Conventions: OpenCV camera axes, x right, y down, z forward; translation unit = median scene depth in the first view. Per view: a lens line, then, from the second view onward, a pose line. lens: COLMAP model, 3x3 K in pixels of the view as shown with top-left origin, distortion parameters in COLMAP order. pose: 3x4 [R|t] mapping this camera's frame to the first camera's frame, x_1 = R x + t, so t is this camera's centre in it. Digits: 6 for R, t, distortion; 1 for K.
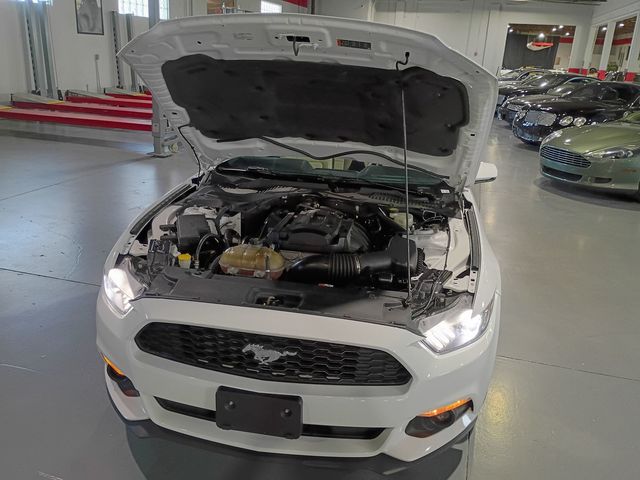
lens RADIAL K [[558.8, 0, 320.0], [0, 558.8, 240.0], [0, 0, 1]] dist [0.047993, -0.070066]
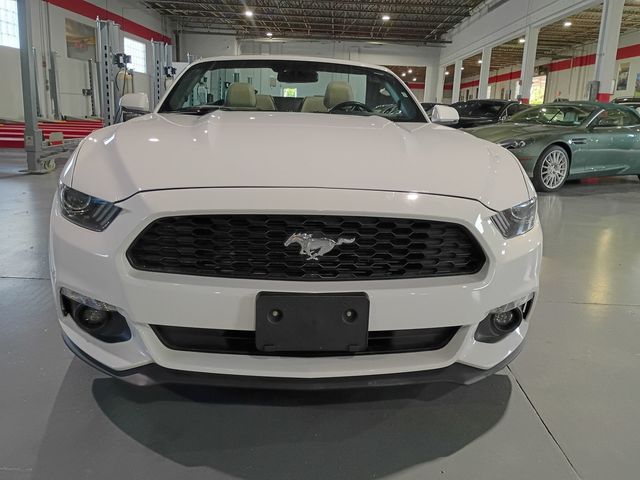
lens RADIAL K [[558.8, 0, 320.0], [0, 558.8, 240.0], [0, 0, 1]] dist [0.047993, -0.070066]
pose [[0.970103, -0.070288, 0.232292, -0.261899], [0.091098, 0.992616, -0.080095, 0.250634], [-0.224947, 0.098862, 0.969343, 0.233229]]
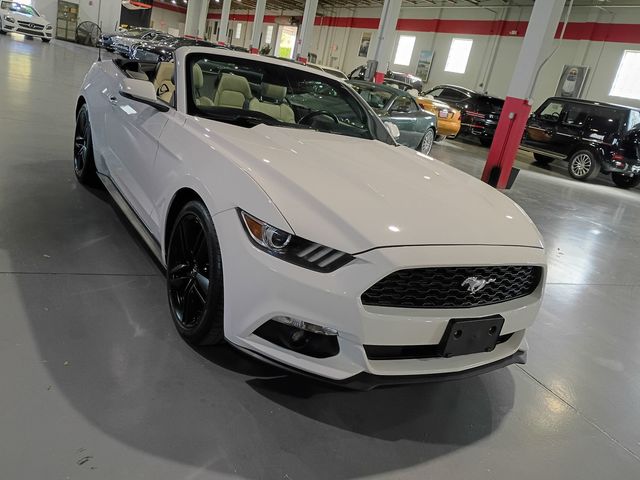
lens RADIAL K [[558.8, 0, 320.0], [0, 558.8, 240.0], [0, 0, 1]] dist [0.047993, -0.070066]
pose [[0.748374, -0.093915, 0.656594, -1.045242], [0.049608, 0.995078, 0.085787, -0.001077], [-0.661419, -0.031629, 0.749349, 0.342111]]
